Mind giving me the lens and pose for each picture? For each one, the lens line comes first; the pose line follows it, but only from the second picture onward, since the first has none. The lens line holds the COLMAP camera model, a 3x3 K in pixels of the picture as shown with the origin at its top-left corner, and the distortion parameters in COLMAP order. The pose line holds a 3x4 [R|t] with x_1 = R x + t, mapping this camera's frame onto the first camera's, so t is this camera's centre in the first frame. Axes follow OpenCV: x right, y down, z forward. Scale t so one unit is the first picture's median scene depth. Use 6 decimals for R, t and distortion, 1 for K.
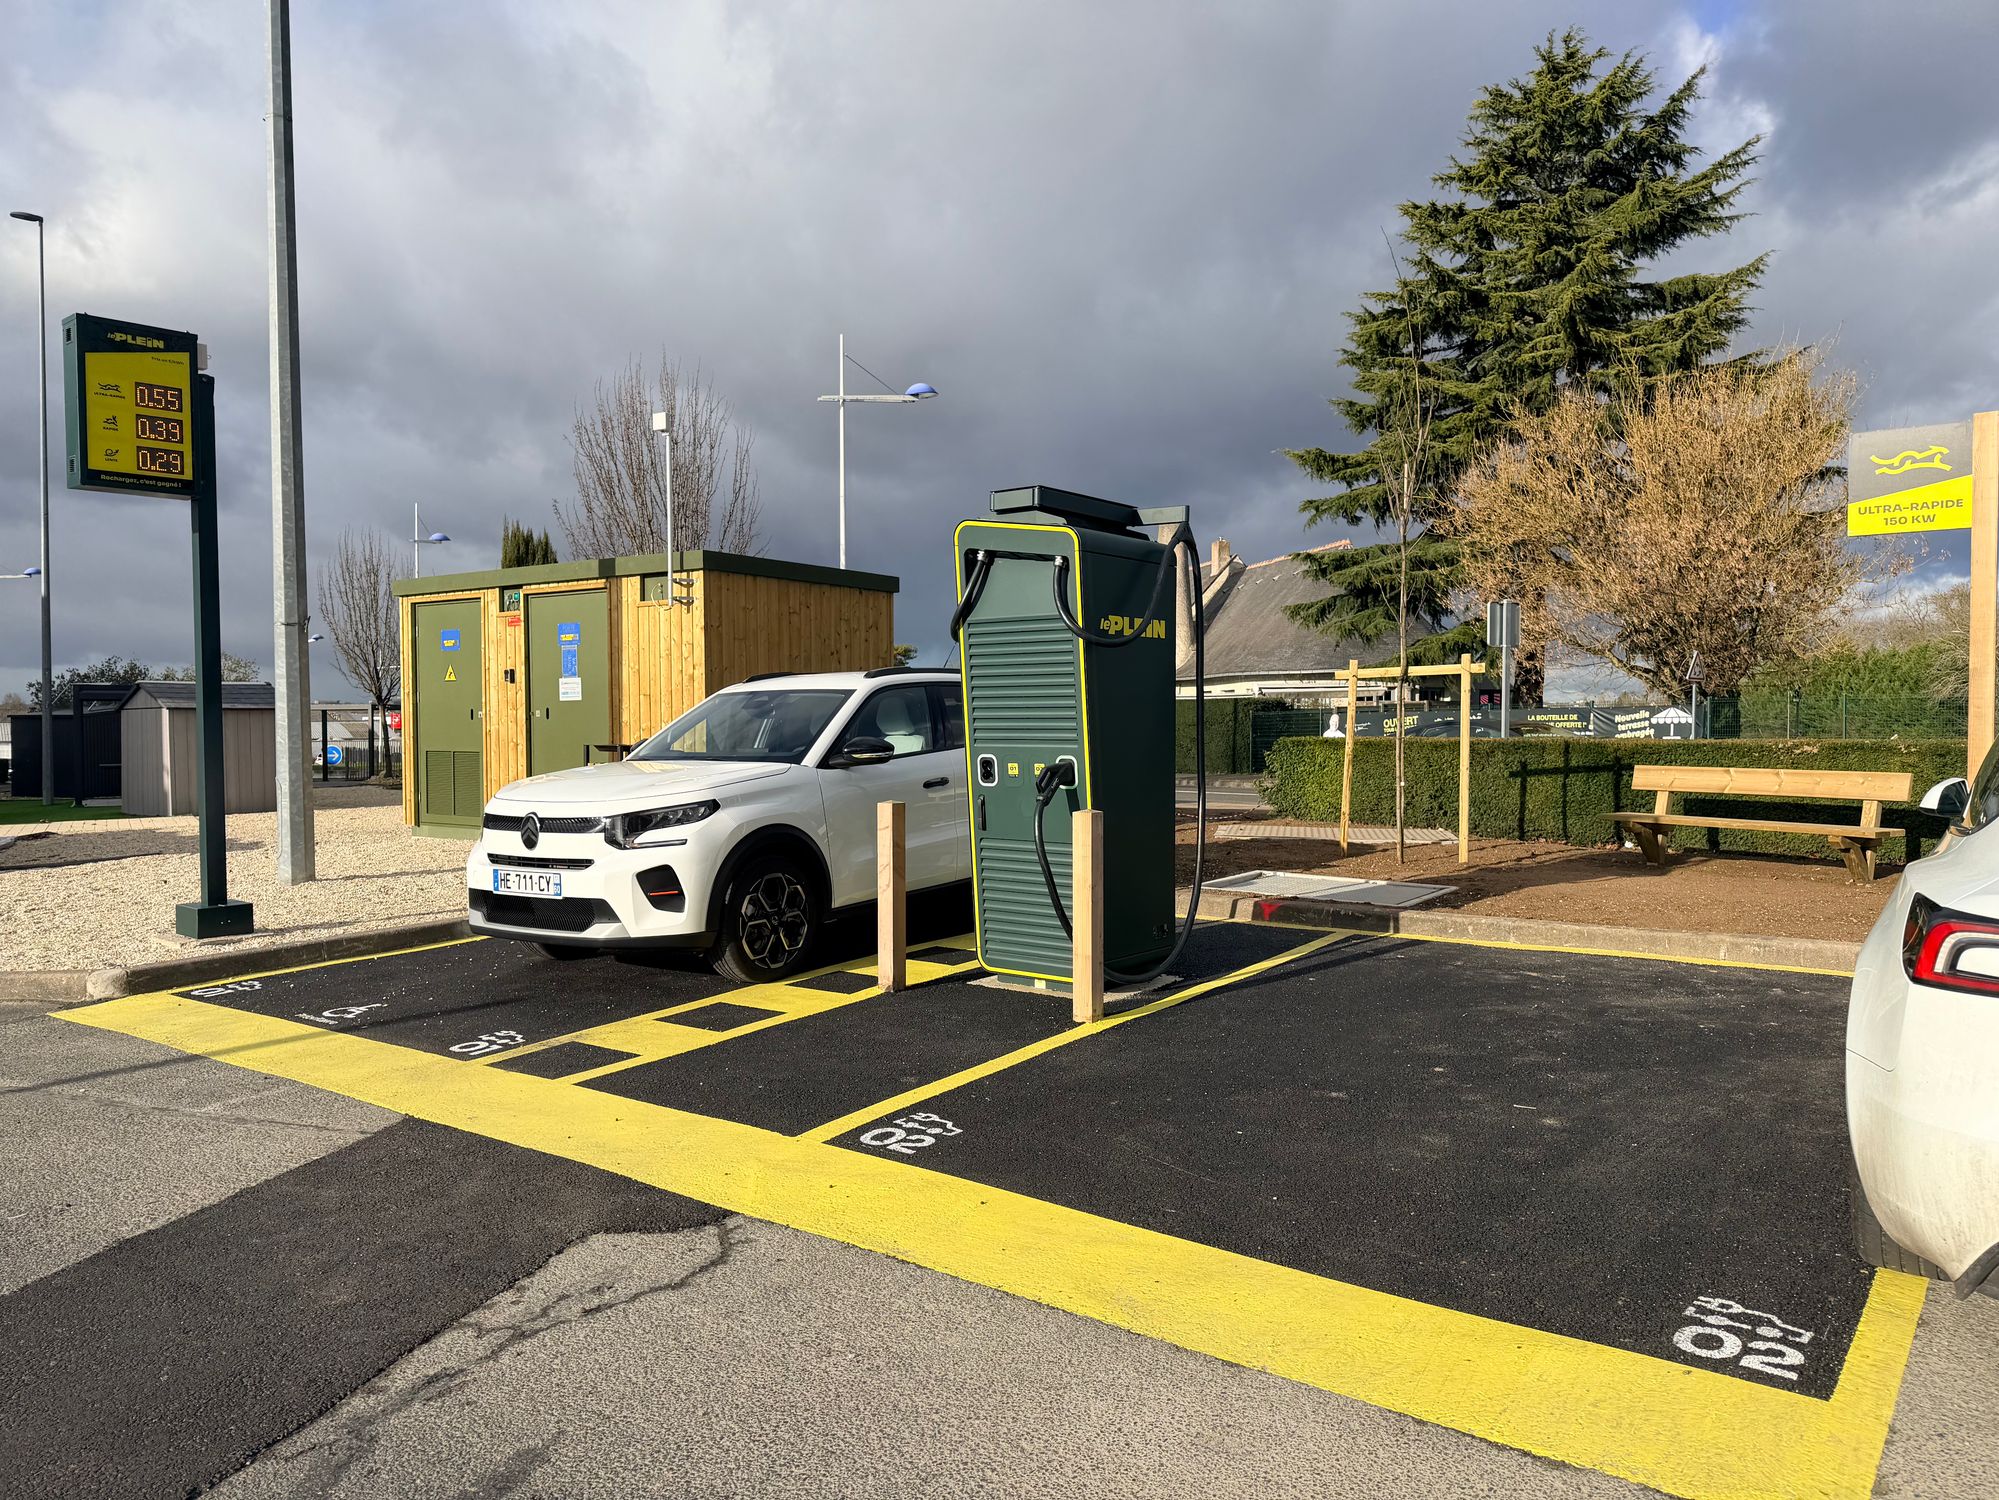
lens RADIAL K [[1420.9, 0, 1001.4], [0, 1420.9, 791.0], [0, 0, 1]] dist [0.065097, -0.089181]
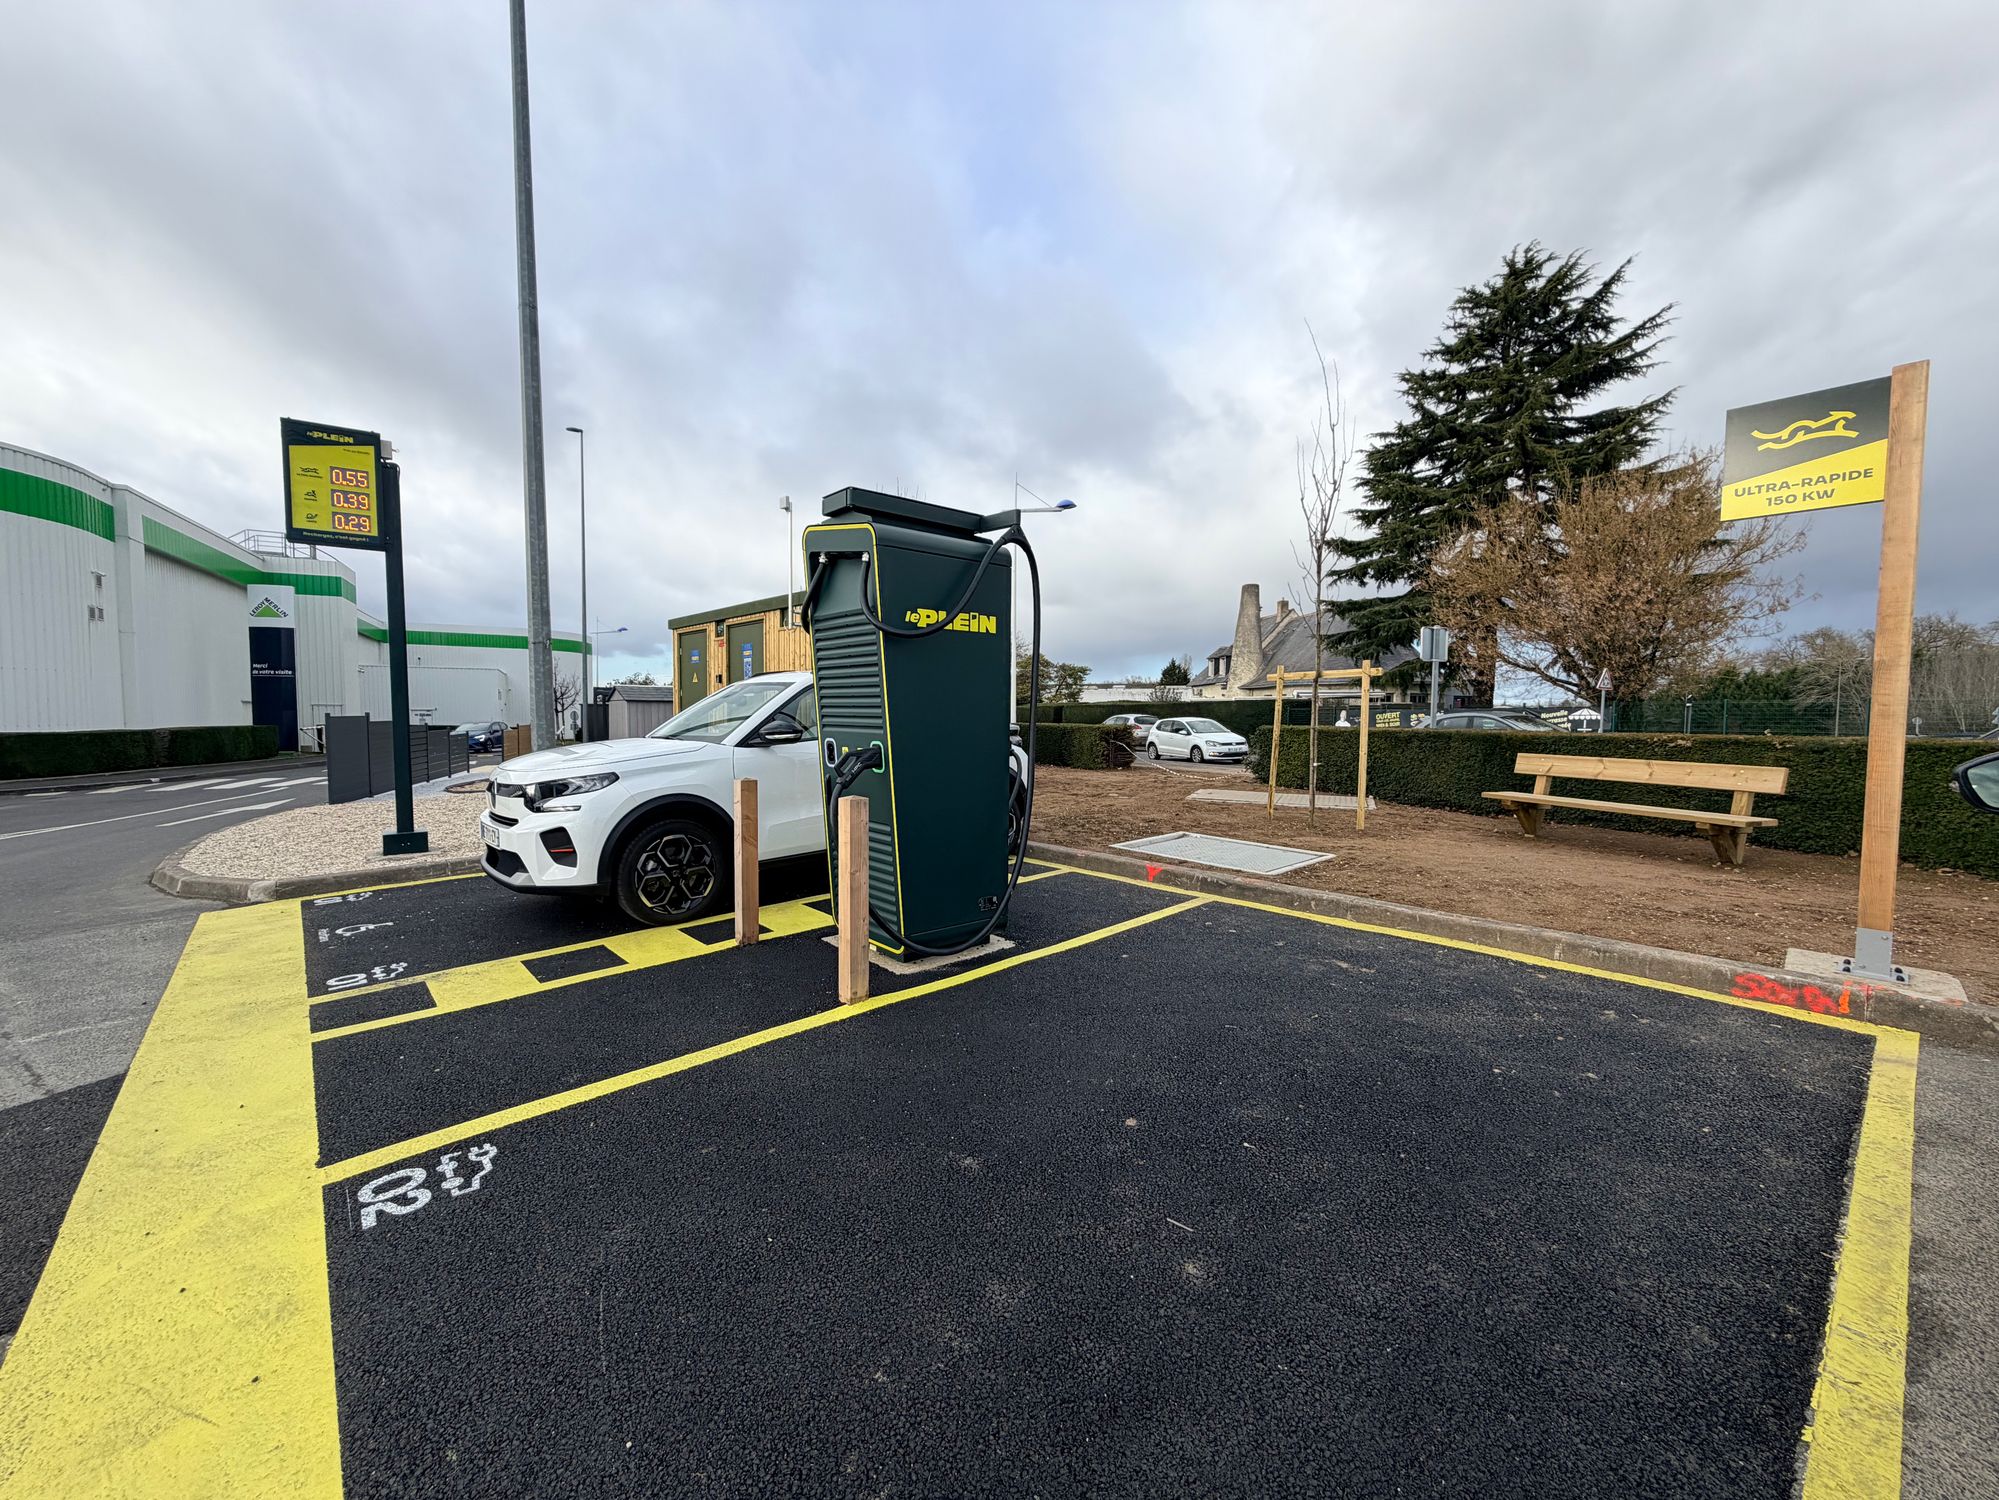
lens RADIAL K [[817.7, 0, 989.1], [0, 817.7, 767.5], [0, 0, 1]] dist [-0.004154, -0.000334]
pose [[0.978662, 0.023778, -0.204097, 0.157571], [-0.020065, 0.999594, 0.020247, -0.011860], [0.204495, -0.015720, 0.978741, 0.256247]]
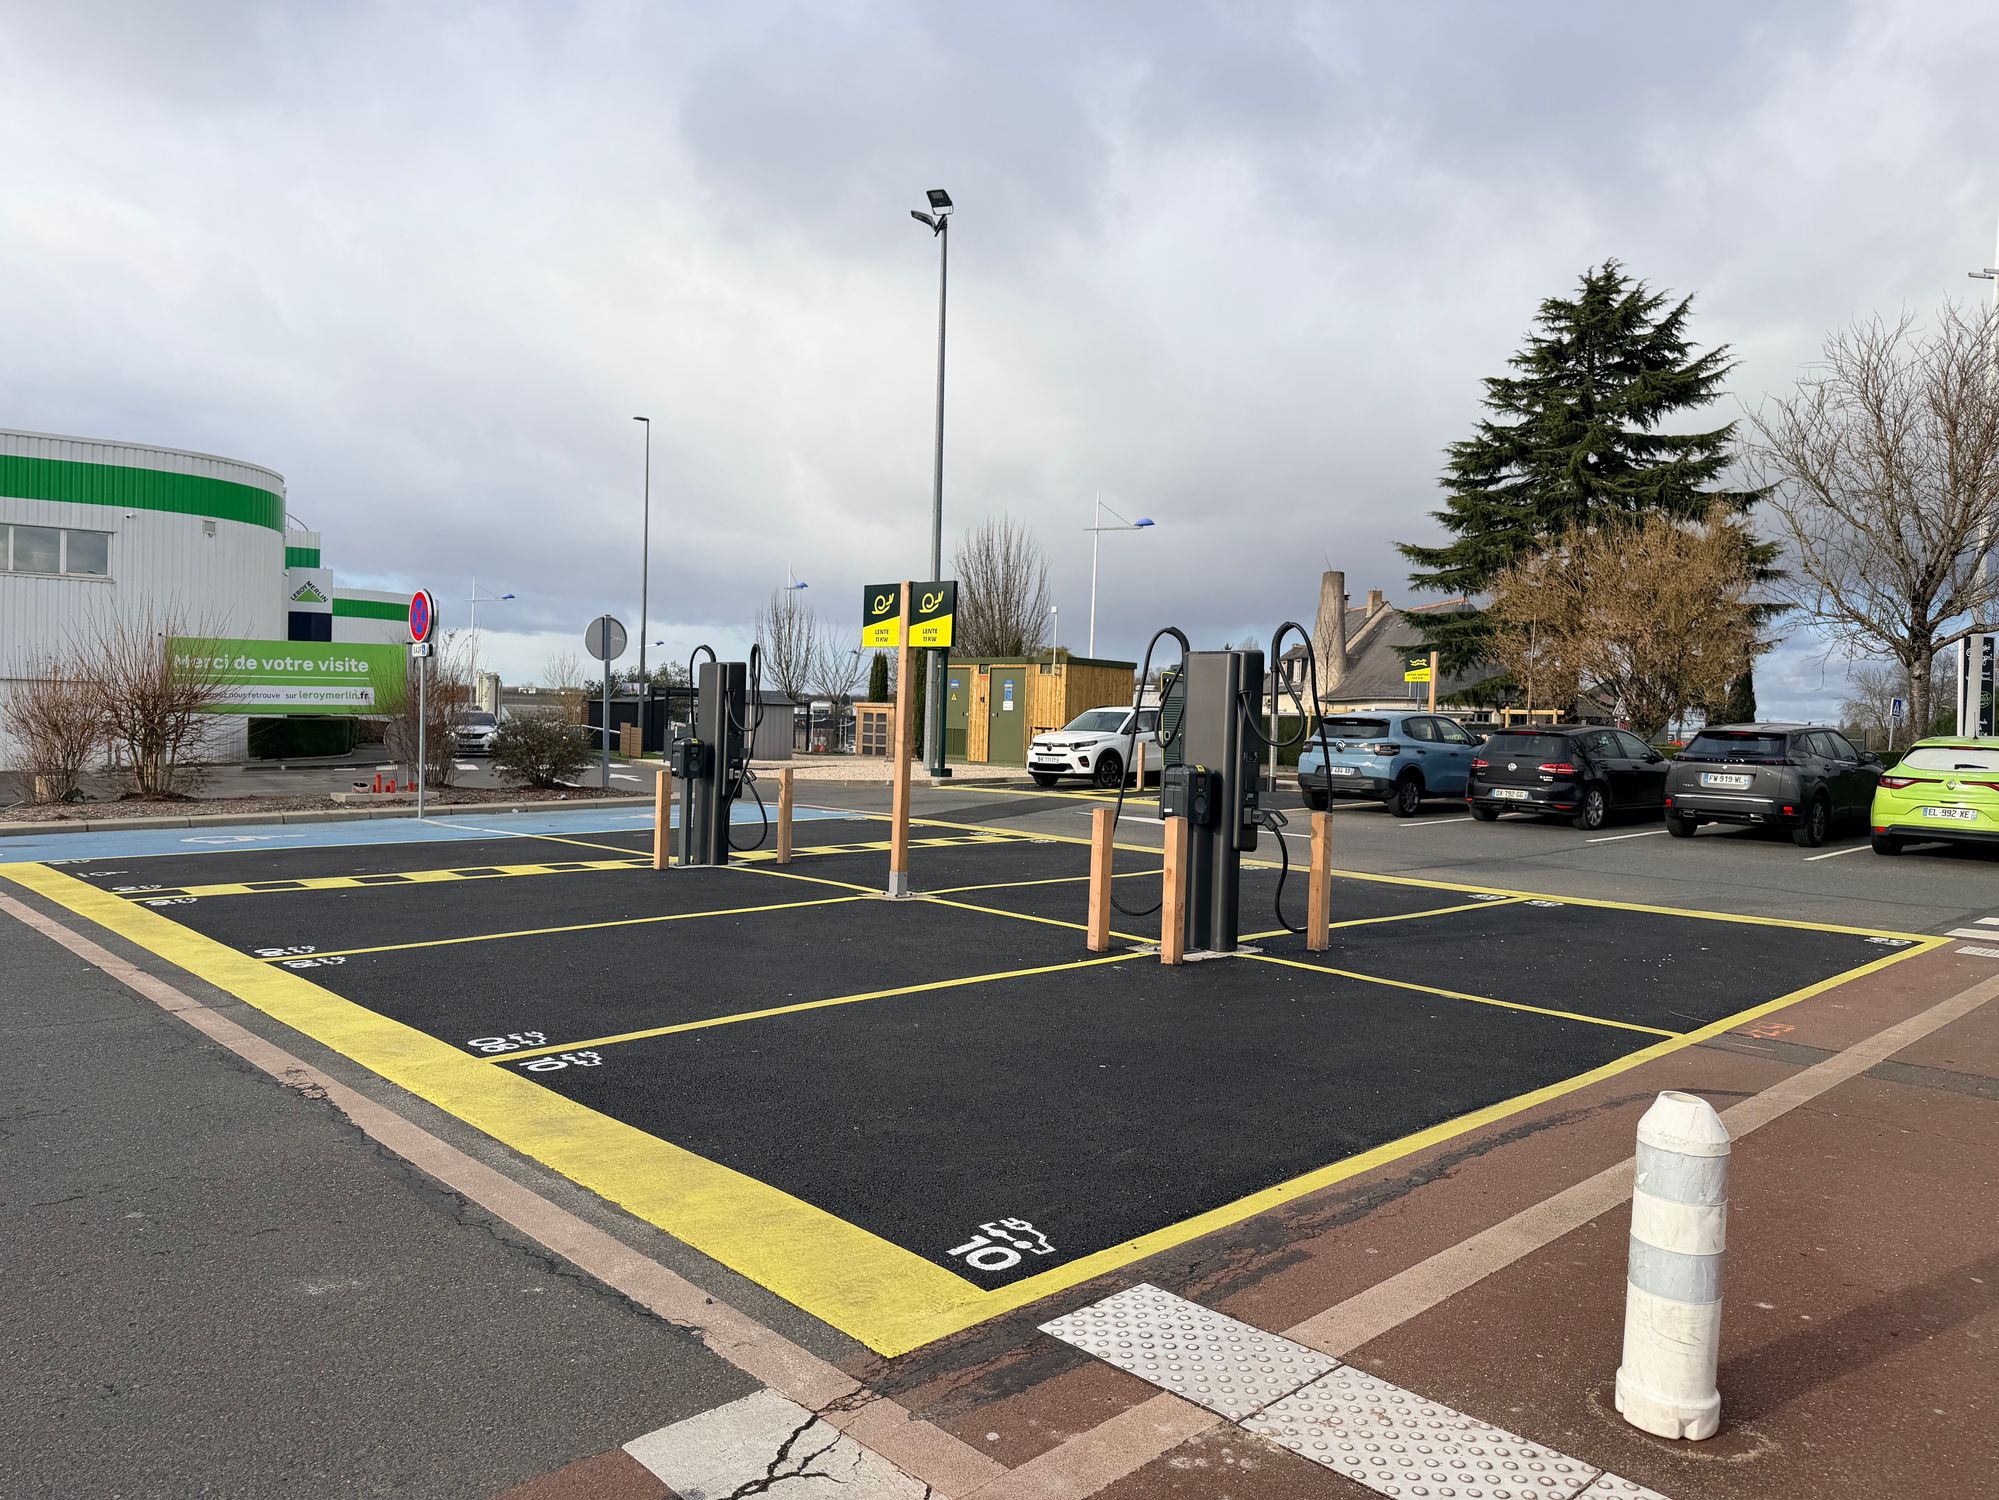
lens RADIAL K [[1420.9, 0, 998.2], [0, 1420.9, 746.9], [0, 0, 1]] dist [0.065097, -0.089181]
pose [[0.989442, 0.036129, -0.140352, 0.049701], [-0.040887, 0.998678, -0.031168, 0.101206], [0.139041, 0.036577, 0.989611, -1.862376]]
